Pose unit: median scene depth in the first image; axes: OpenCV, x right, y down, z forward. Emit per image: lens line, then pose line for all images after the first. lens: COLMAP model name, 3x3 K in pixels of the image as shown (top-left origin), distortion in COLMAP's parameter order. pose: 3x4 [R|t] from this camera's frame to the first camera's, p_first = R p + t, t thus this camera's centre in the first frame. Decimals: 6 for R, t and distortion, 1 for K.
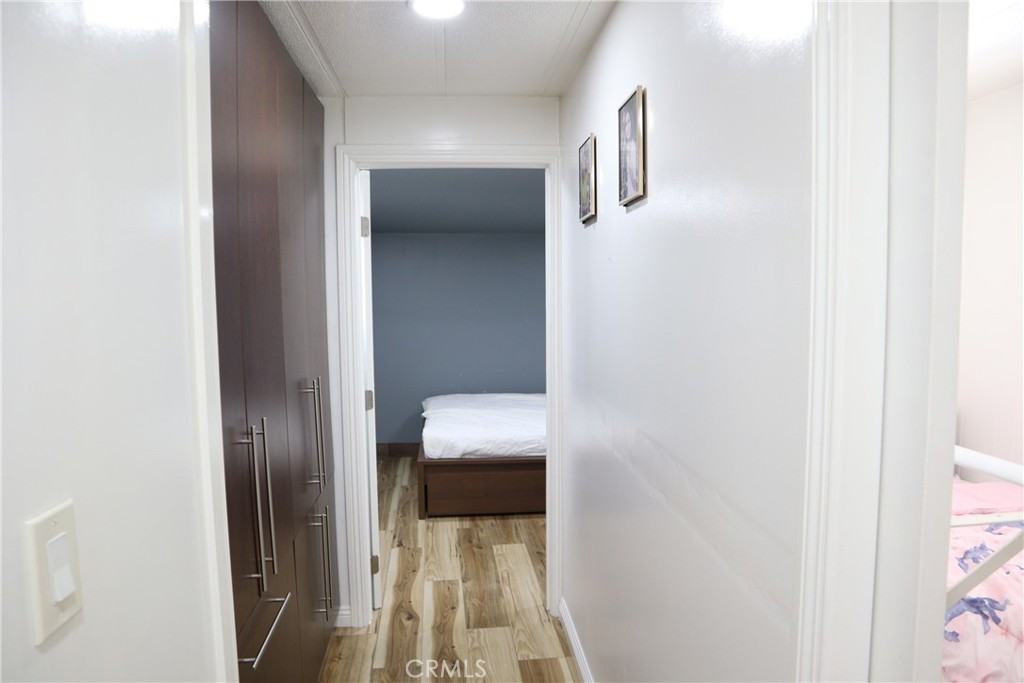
lens RADIAL K [[723.0, 0, 512.0], [0, 723.0, 341.5], [0, 0, 1]] dist [-0.119053, 0.084192]
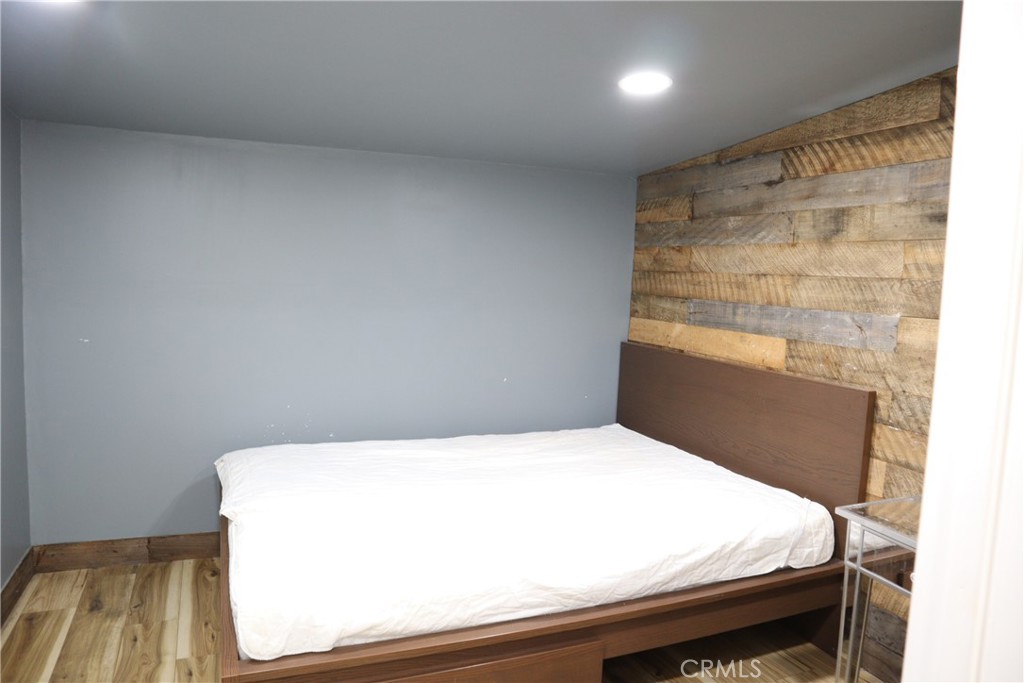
lens RADIAL K [[723.0, 0, 512.0], [0, 723.0, 341.5], [0, 0, 1]] dist [-0.119053, 0.084192]
pose [[0.956294, 0.009965, 0.292236, -0.078645], [-0.016866, 0.999635, 0.021104, -0.020392], [-0.291919, -0.025110, 0.956113, 0.504445]]
